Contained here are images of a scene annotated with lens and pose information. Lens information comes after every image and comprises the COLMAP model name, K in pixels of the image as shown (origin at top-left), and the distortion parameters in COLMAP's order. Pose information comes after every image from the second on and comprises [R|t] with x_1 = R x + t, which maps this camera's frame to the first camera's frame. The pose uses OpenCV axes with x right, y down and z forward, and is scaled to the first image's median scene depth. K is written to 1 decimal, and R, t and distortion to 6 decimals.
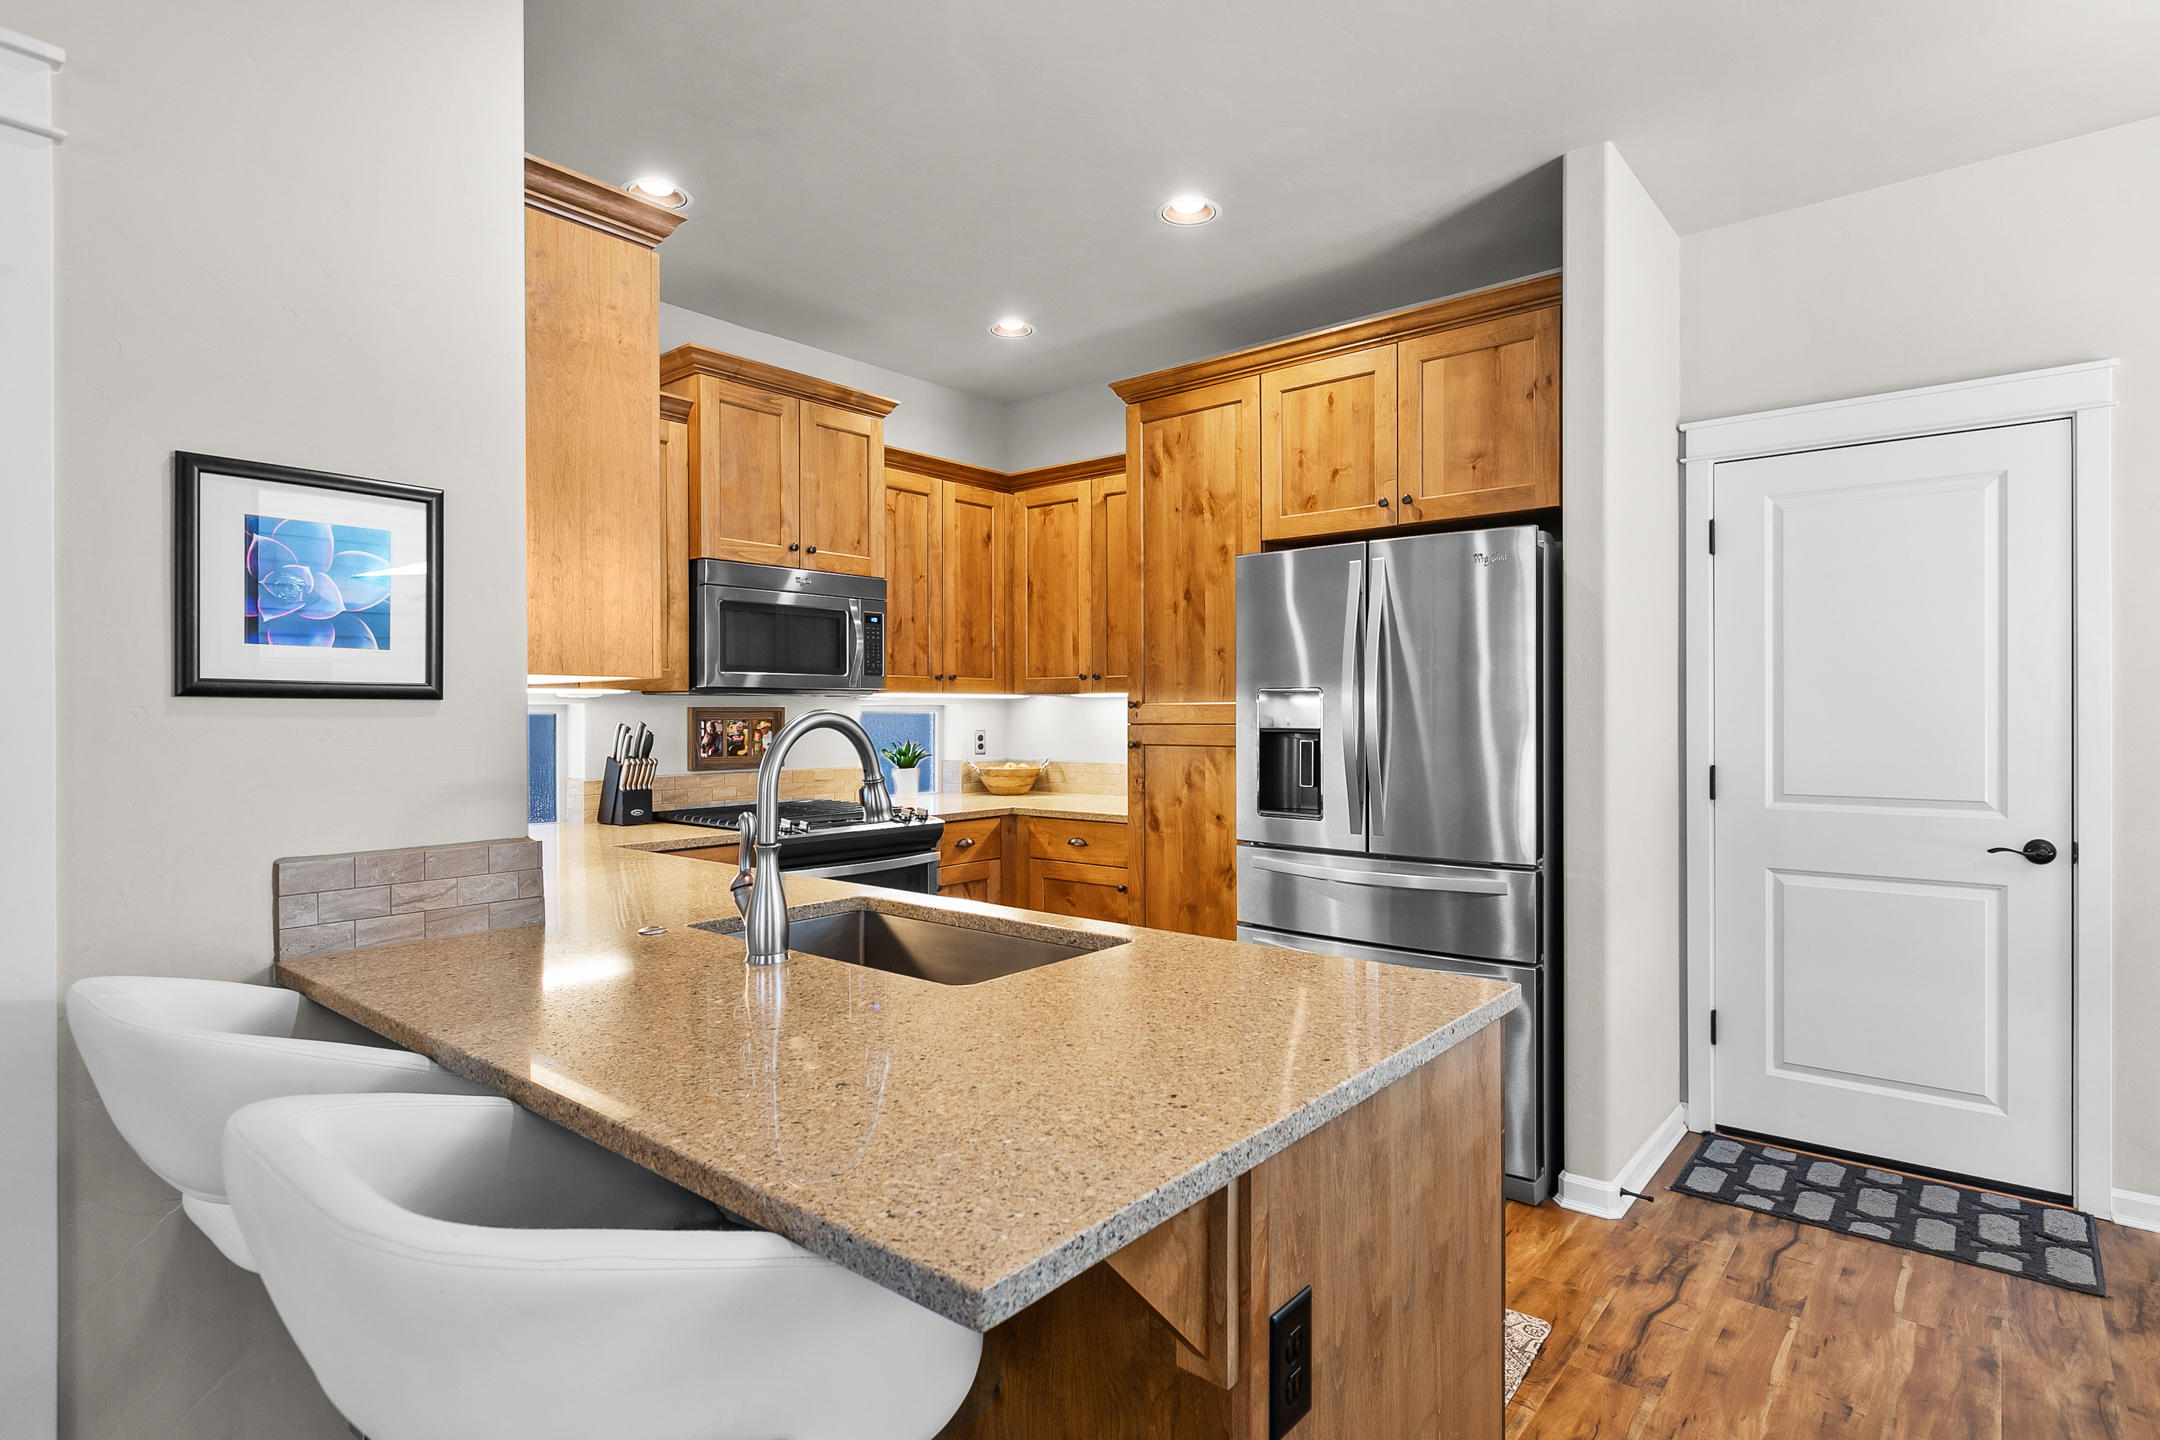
lens RADIAL K [[1104.0, 0, 1072.0], [0, 1104.0, 712.7], [0, 0, 1]] dist [-0.006293, 0.000020]
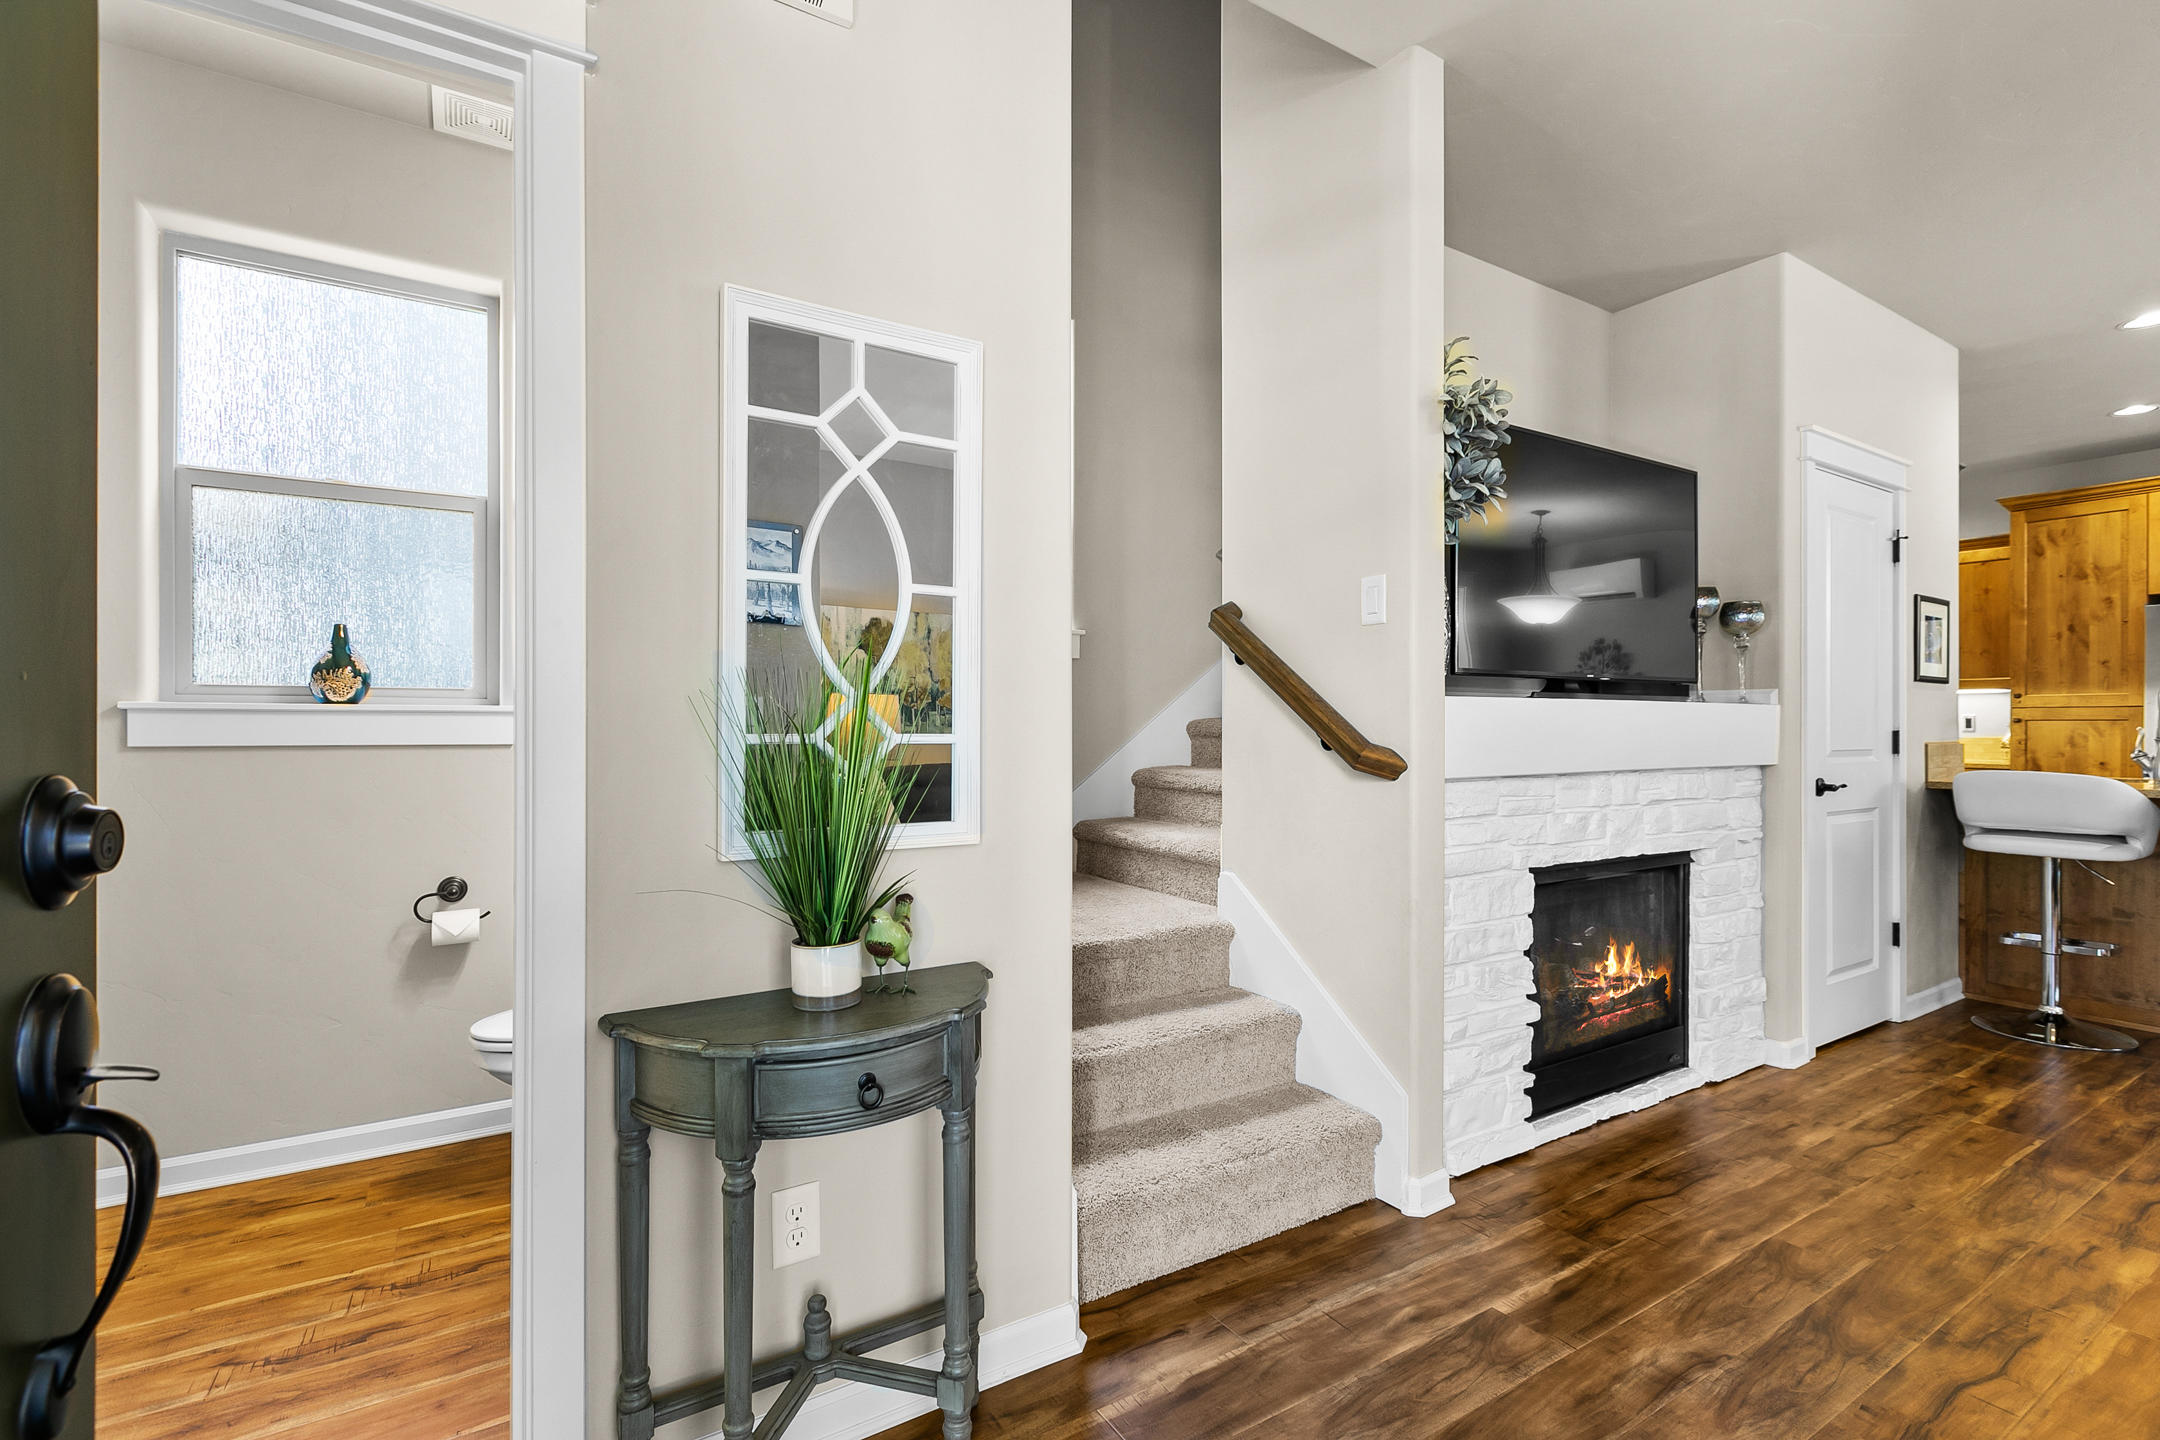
lens RADIAL K [[974.2, 0, 1083.2], [0, 974.2, 725.9], [0, 0, 1]] dist [0.001328, -0.001574]
pose [[0.953592, 0.006488, -0.301033, -0.864822], [-0.005501, 0.999976, 0.004128, 0.040396], [0.301052, -0.002281, 0.953605, -0.825066]]
